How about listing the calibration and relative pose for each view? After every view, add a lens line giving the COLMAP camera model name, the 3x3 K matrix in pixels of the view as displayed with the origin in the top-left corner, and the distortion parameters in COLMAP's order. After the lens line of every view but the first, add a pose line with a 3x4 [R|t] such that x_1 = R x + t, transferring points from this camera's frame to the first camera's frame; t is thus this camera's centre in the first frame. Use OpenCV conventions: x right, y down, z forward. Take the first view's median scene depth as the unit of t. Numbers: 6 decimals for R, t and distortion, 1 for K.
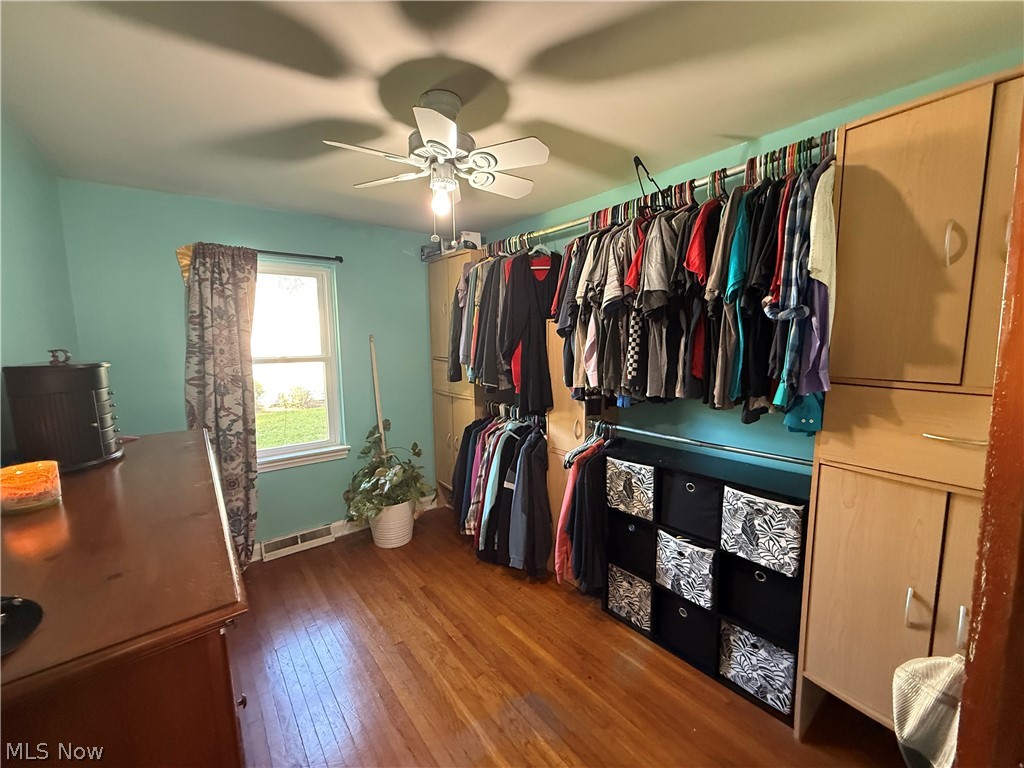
lens RADIAL K [[406.7, 0, 510.2], [0, 406.7, 382.3], [0, 0, 1]] dist [-0.003905, 0.000786]
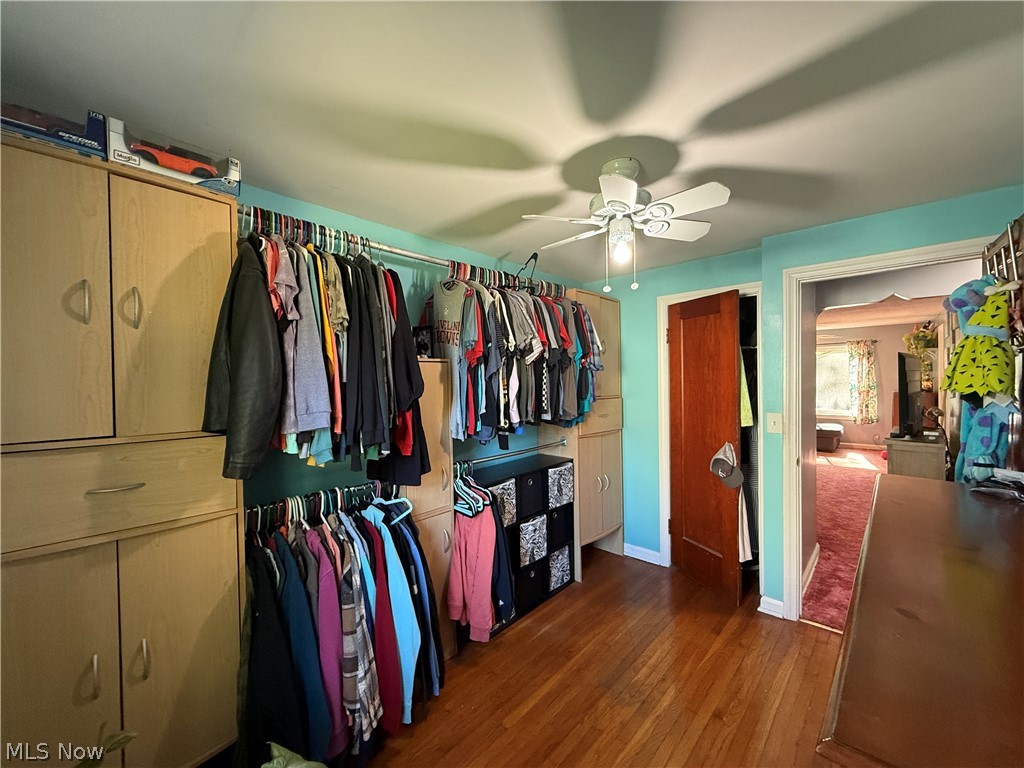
lens RADIAL K [[406.7, 0, 509.1], [0, 406.7, 380.3], [0, 0, 1]] dist [-0.003905, 0.000786]
pose [[-0.143774, 0.013463, 0.989519, -0.990816], [0.120027, 0.992763, 0.003932, -0.118808], [-0.982305, 0.119334, -0.144350, 1.232463]]
